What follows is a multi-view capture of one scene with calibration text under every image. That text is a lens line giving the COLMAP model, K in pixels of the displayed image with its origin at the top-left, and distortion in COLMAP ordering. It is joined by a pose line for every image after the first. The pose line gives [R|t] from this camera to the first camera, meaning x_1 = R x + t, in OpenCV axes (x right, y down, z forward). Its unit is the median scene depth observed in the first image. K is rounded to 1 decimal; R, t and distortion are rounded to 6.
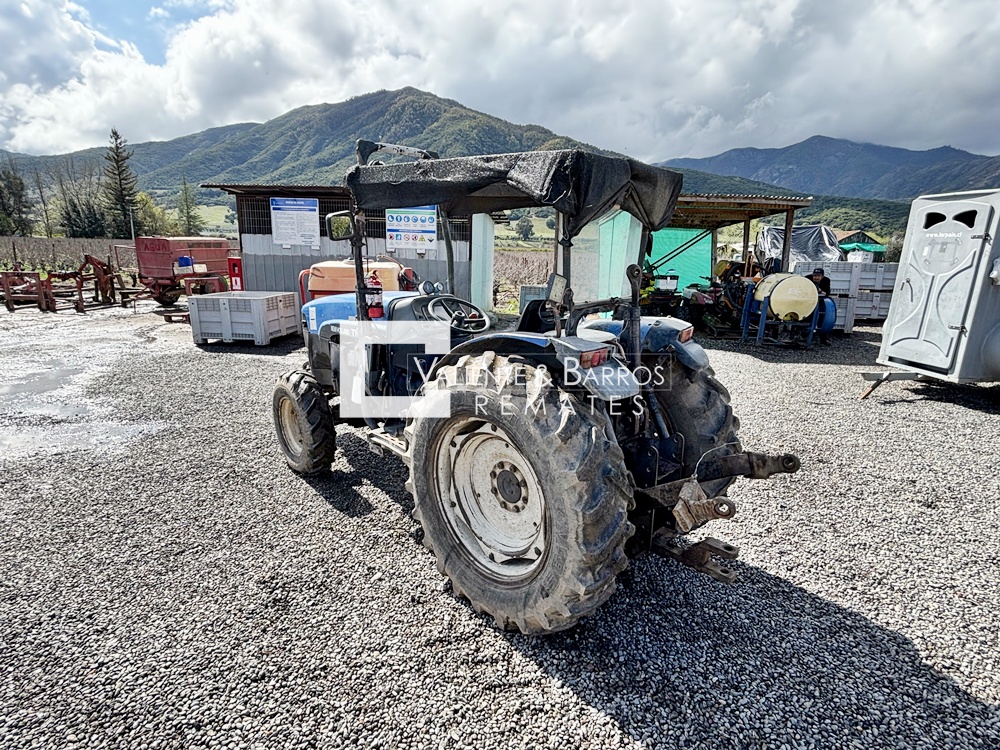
lens RADIAL K [[515.9, 0, 498.0], [0, 515.9, 373.0], [0, 0, 1]] dist [-0.009447, 0.004897]
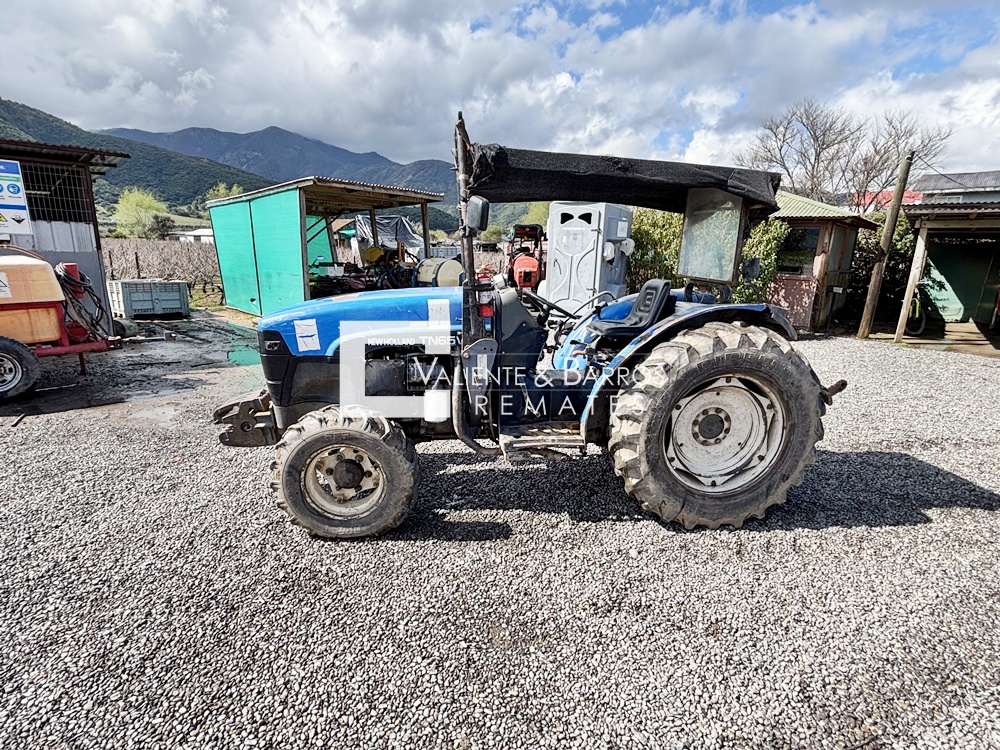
lens RADIAL K [[515.9, 0, 494.1], [0, 515.9, 381.4], [0, 0, 1]] dist [-0.009447, 0.004897]
pose [[0.627195, -0.205438, 0.751280, -0.498617], [0.174459, 0.977133, 0.121553, -0.055653], [-0.759072, 0.054830, 0.648694, 0.224963]]
